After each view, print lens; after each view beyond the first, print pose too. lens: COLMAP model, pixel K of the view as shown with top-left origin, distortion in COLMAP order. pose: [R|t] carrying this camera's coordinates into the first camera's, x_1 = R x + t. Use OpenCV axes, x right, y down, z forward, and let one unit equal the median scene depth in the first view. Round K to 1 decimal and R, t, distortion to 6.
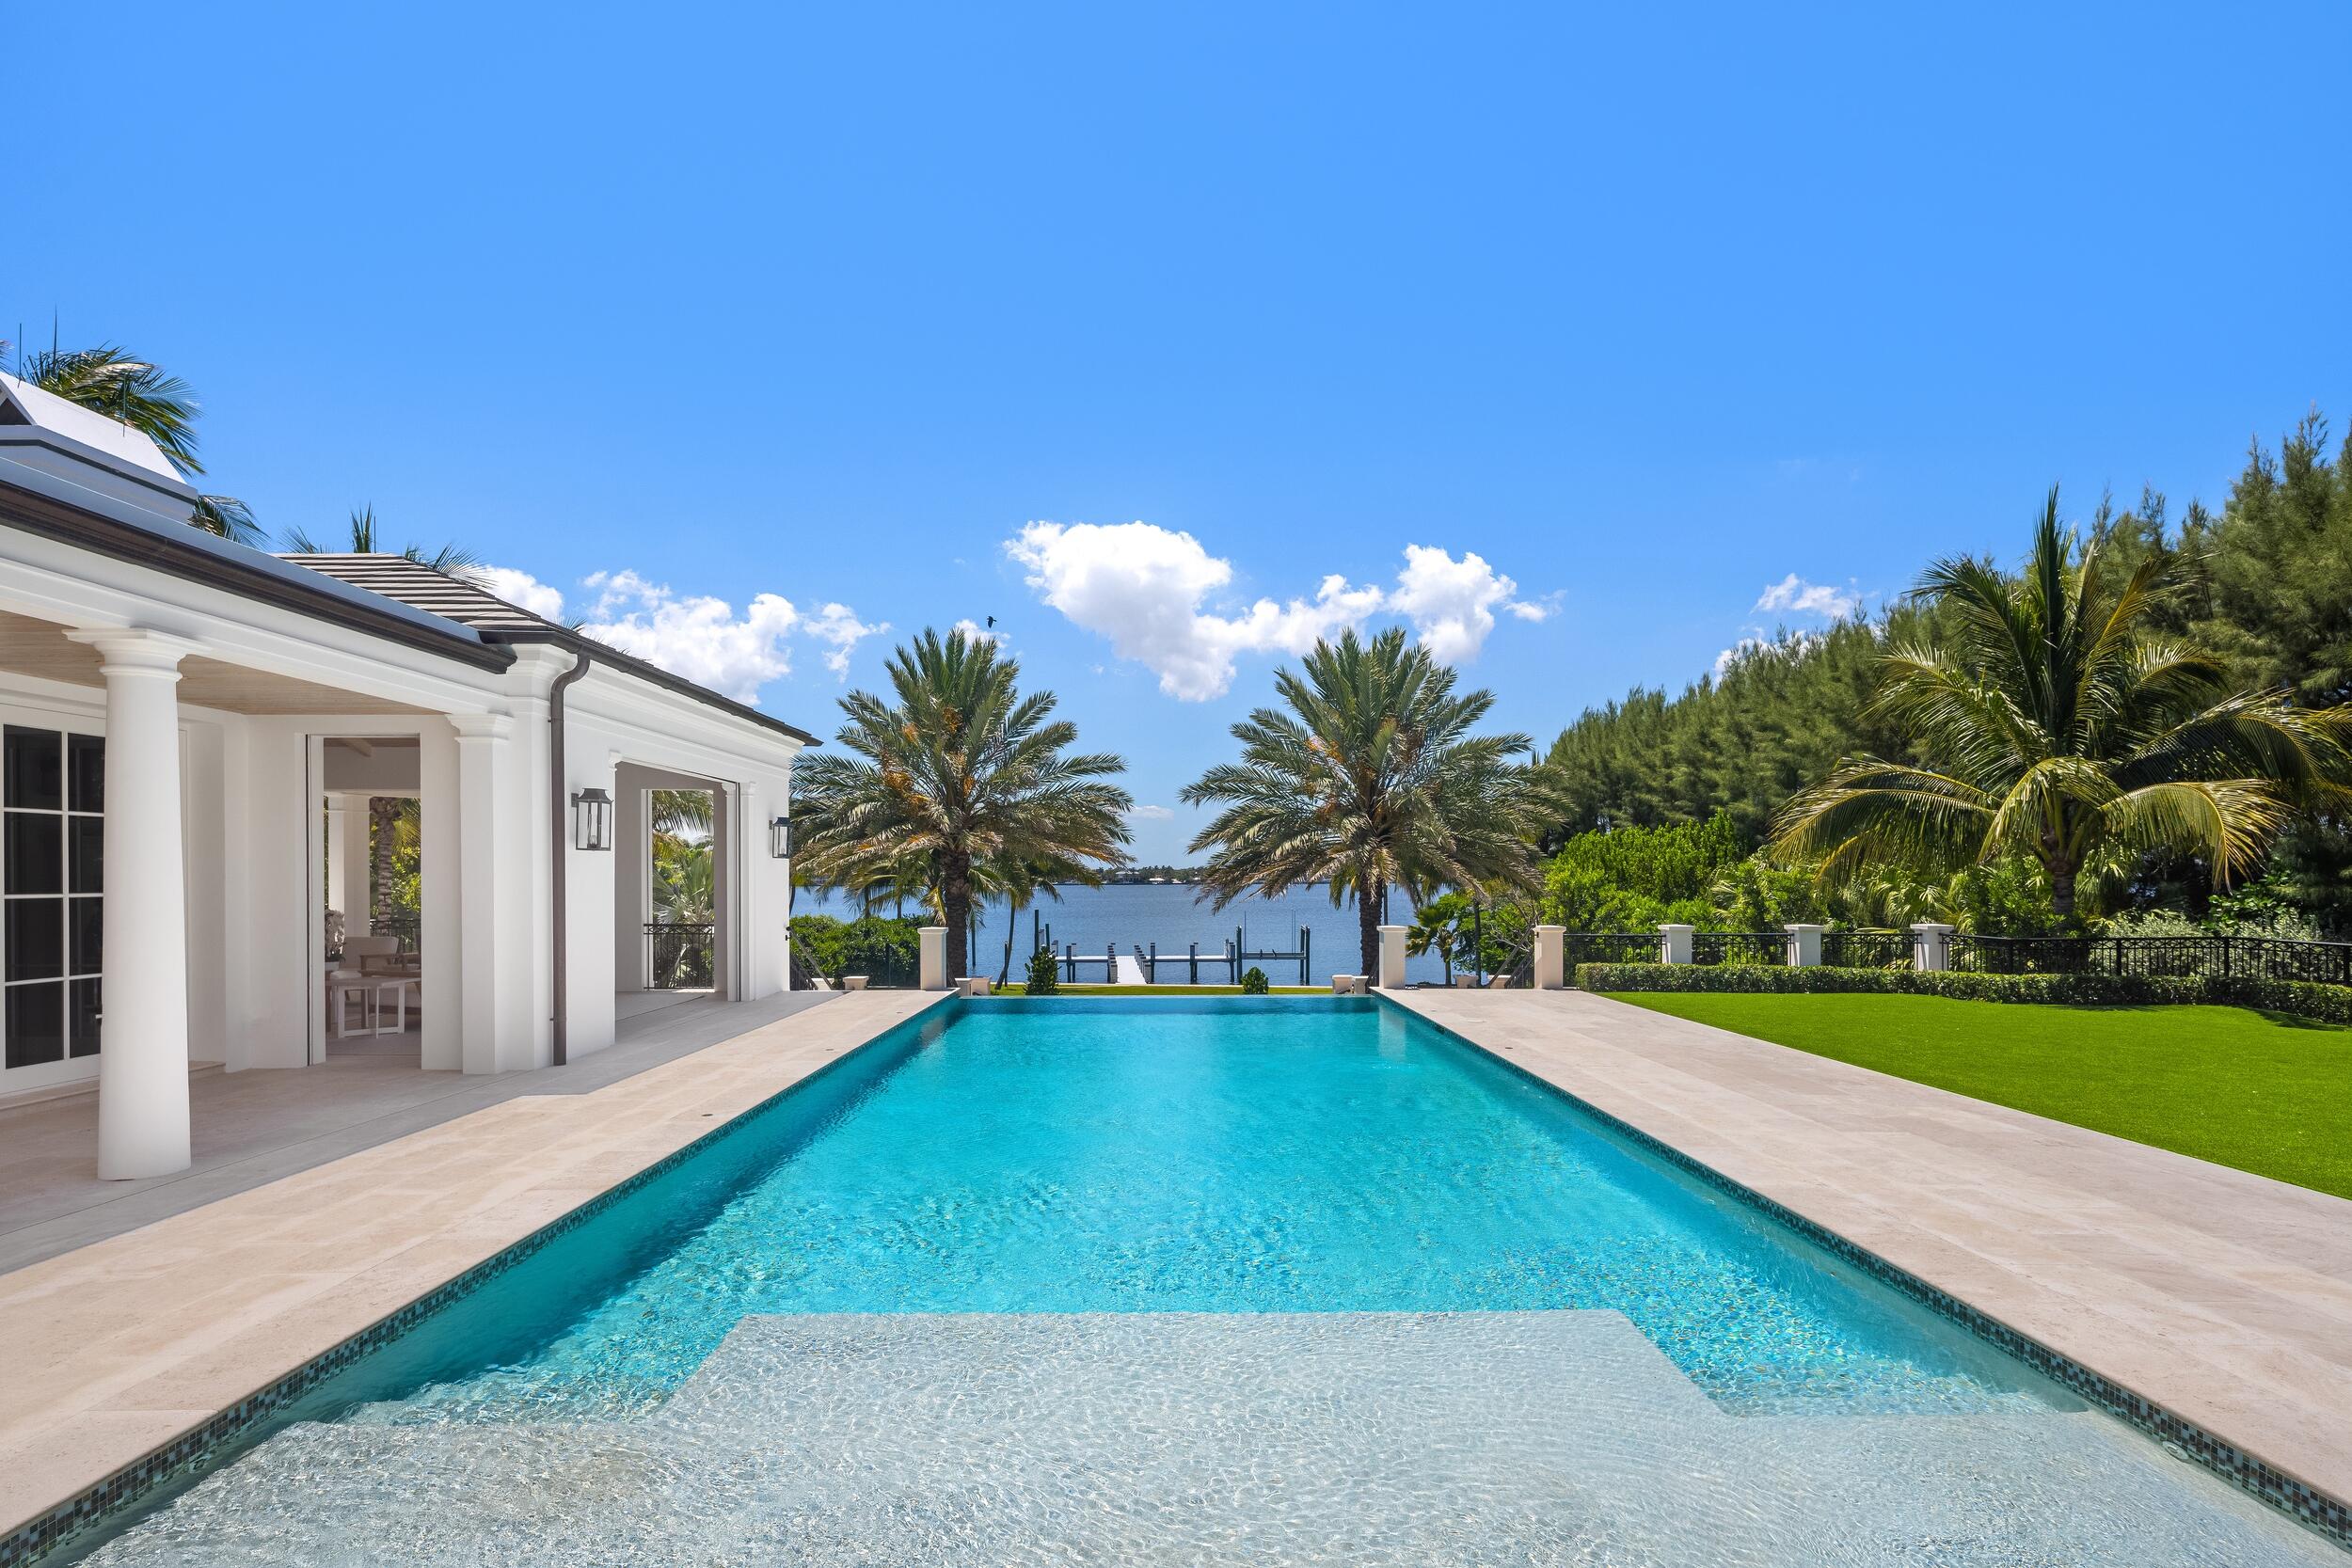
lens RADIAL K [[1106.1, 0, 1173.8], [0, 1106.1, 875.8], [0, 0, 1]] dist [-0.000383, 0.000004]
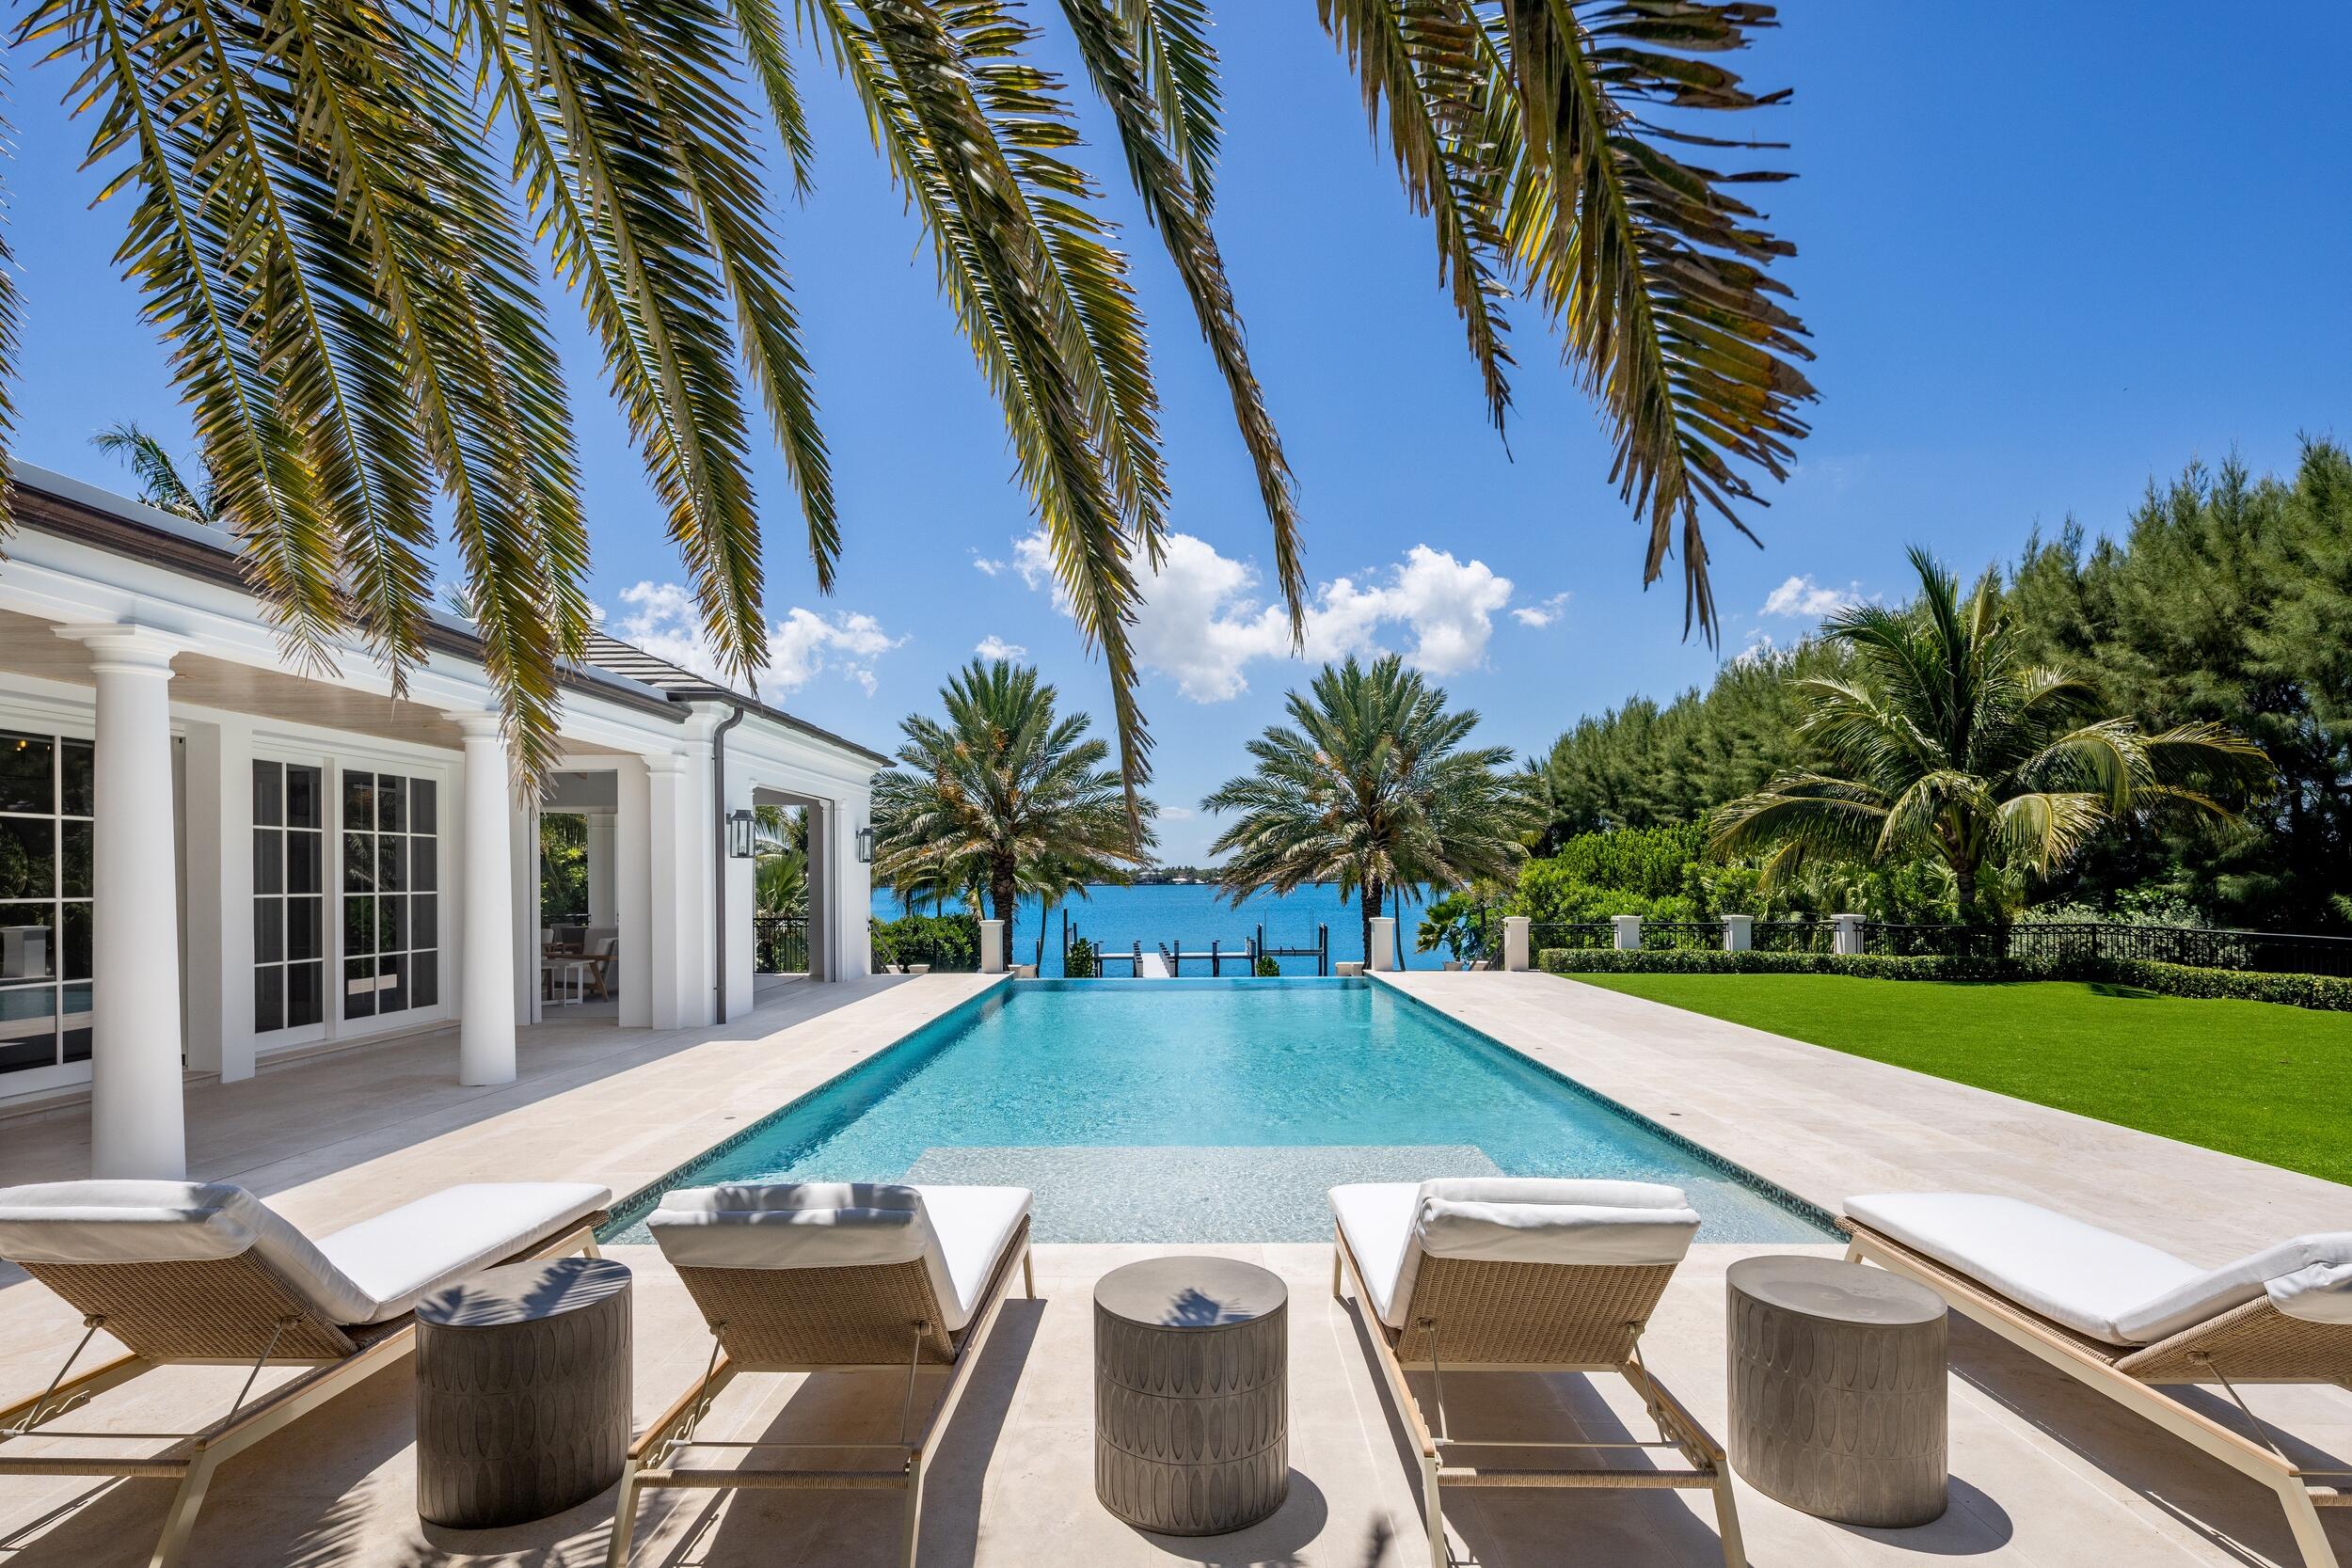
lens RADIAL K [[1106.1, 0, 1173.8], [0, 1106.1, 875.8], [0, 0, 1]] dist [-0.000383, 0.000004]
pose [[0.999768, -0.004703, -0.021013, 0.001305], [0.004694, 0.999989, -0.000457, 0.000334], [0.021015, 0.000358, 0.999779, -0.133748]]
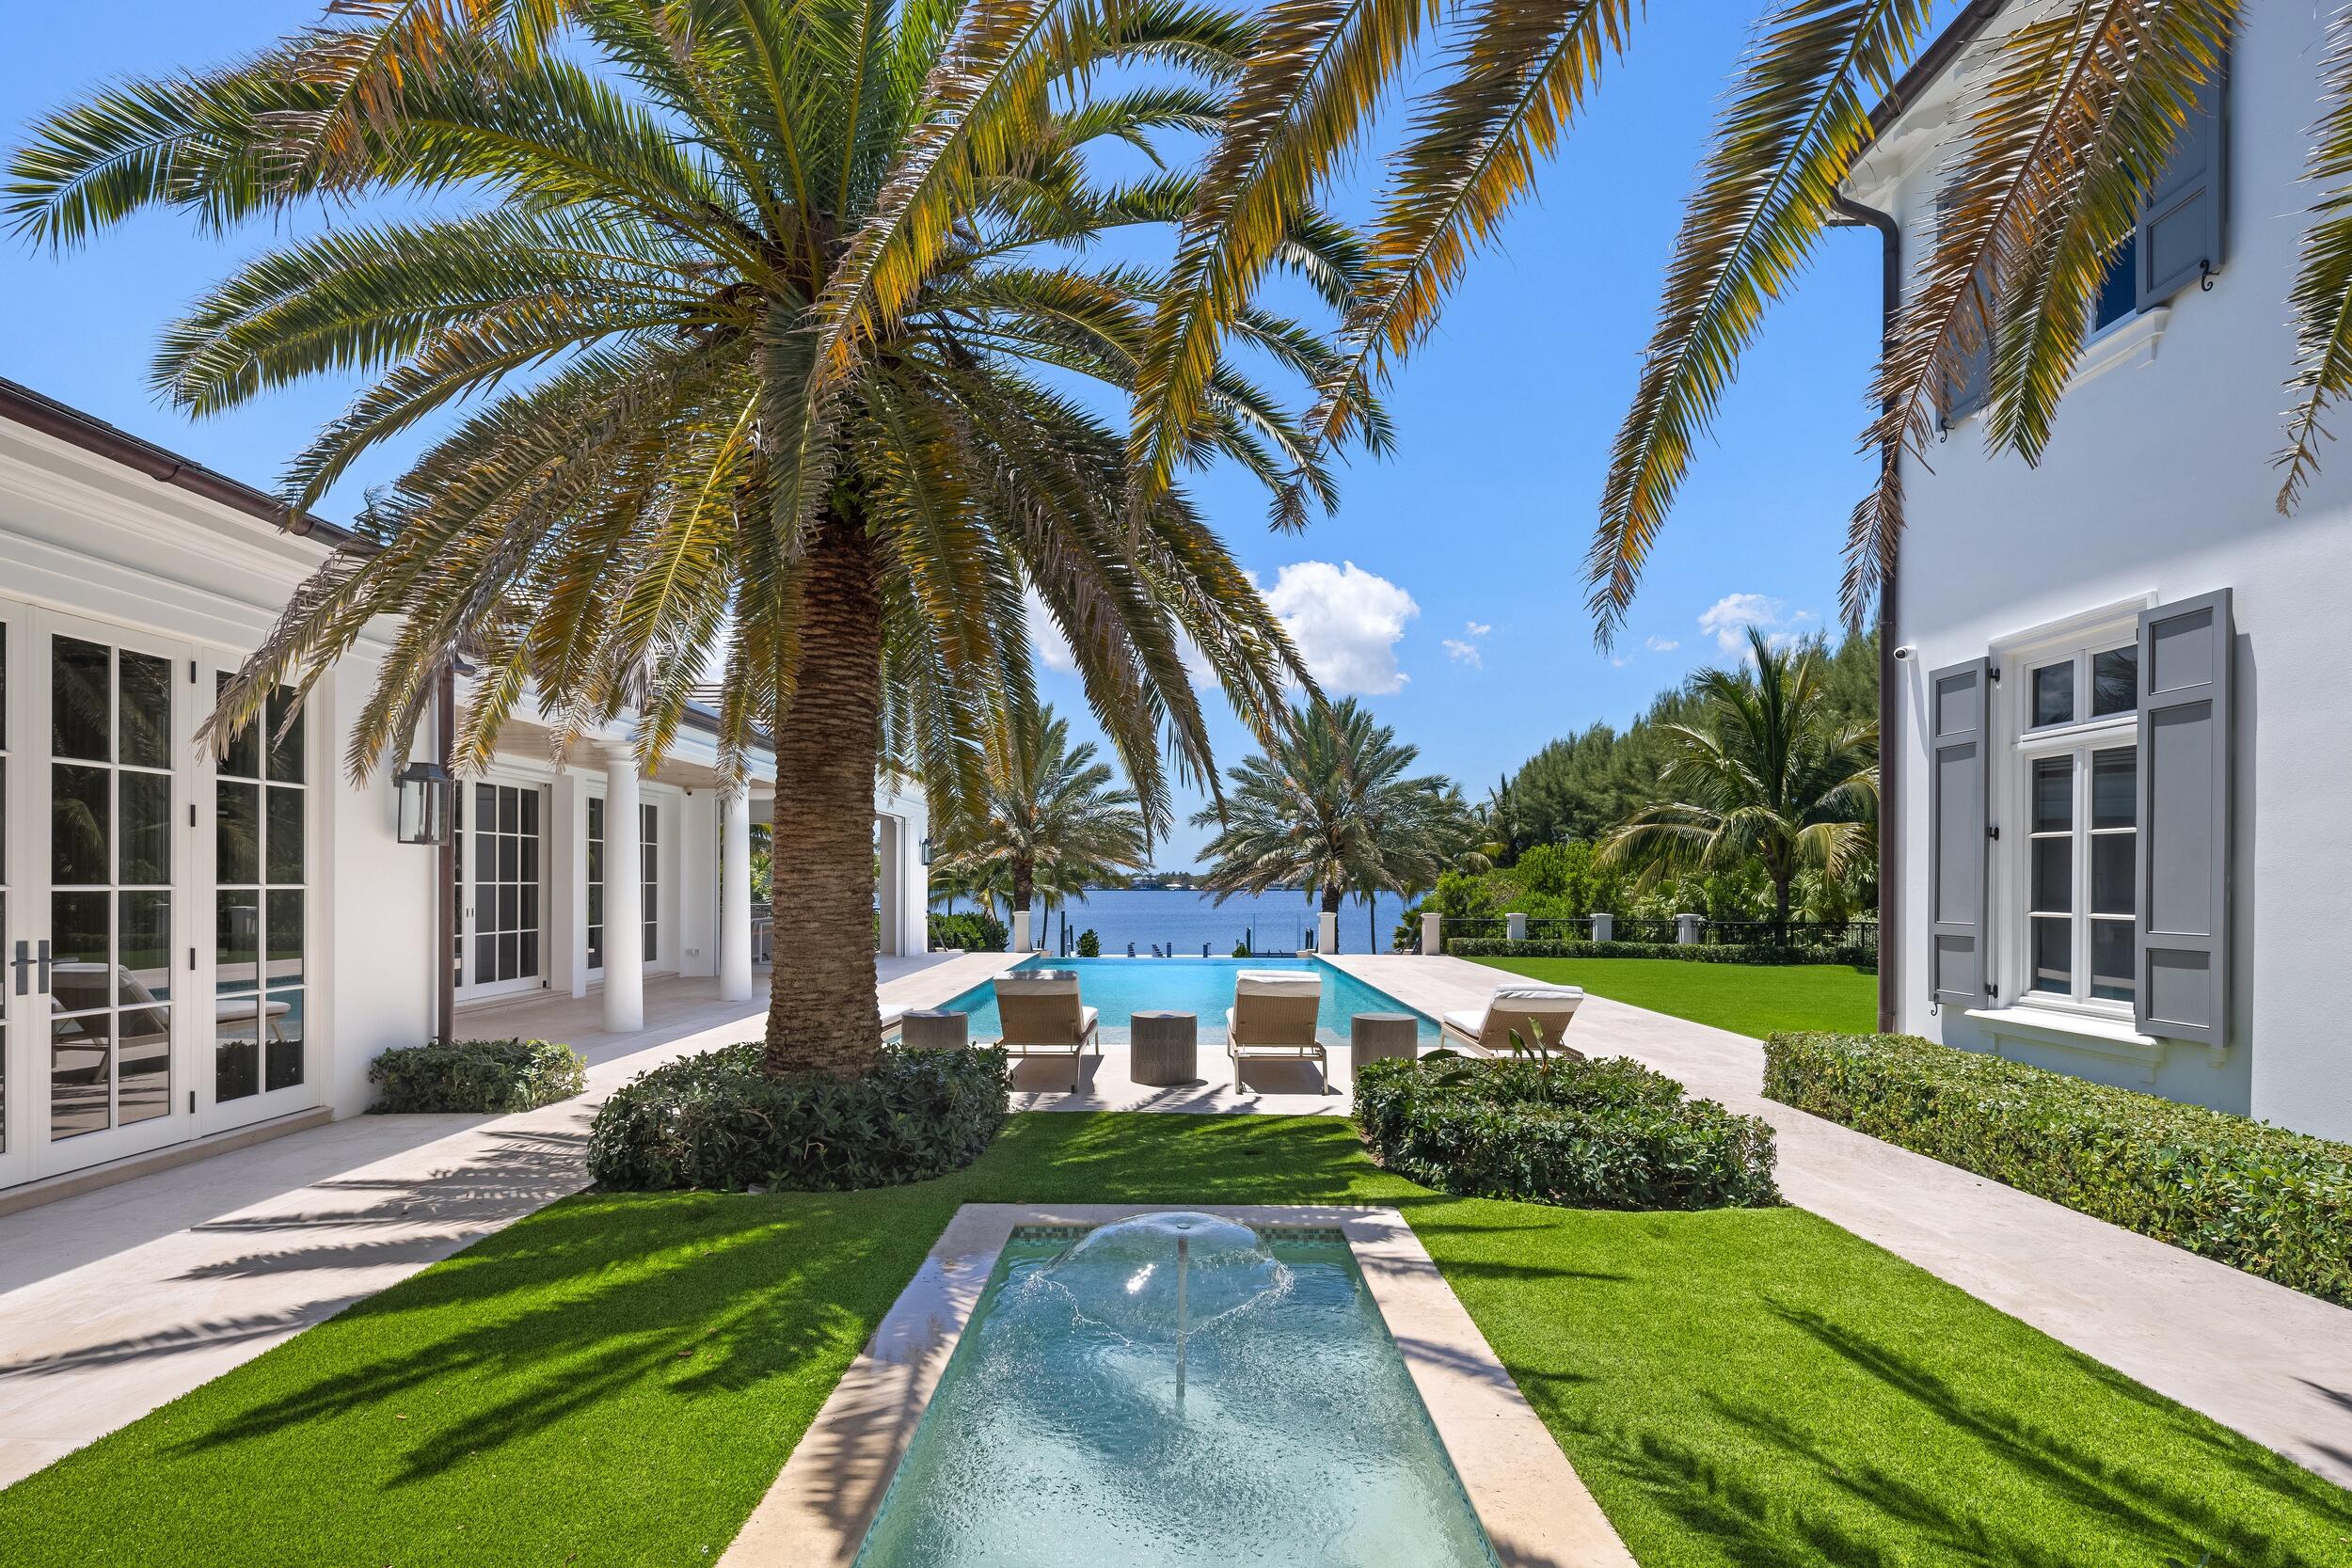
lens RADIAL K [[1159.1, 0, 1167.7], [0, 1159.1, 886.4], [0, 0, 1]] dist [-0.000931, -0.000433]
pose [[0.999756, 0.006153, -0.021211, 0.010969], [-0.006080, 0.999976, 0.003466, 0.004055], [0.021232, -0.003336, 0.999769, -0.442398]]
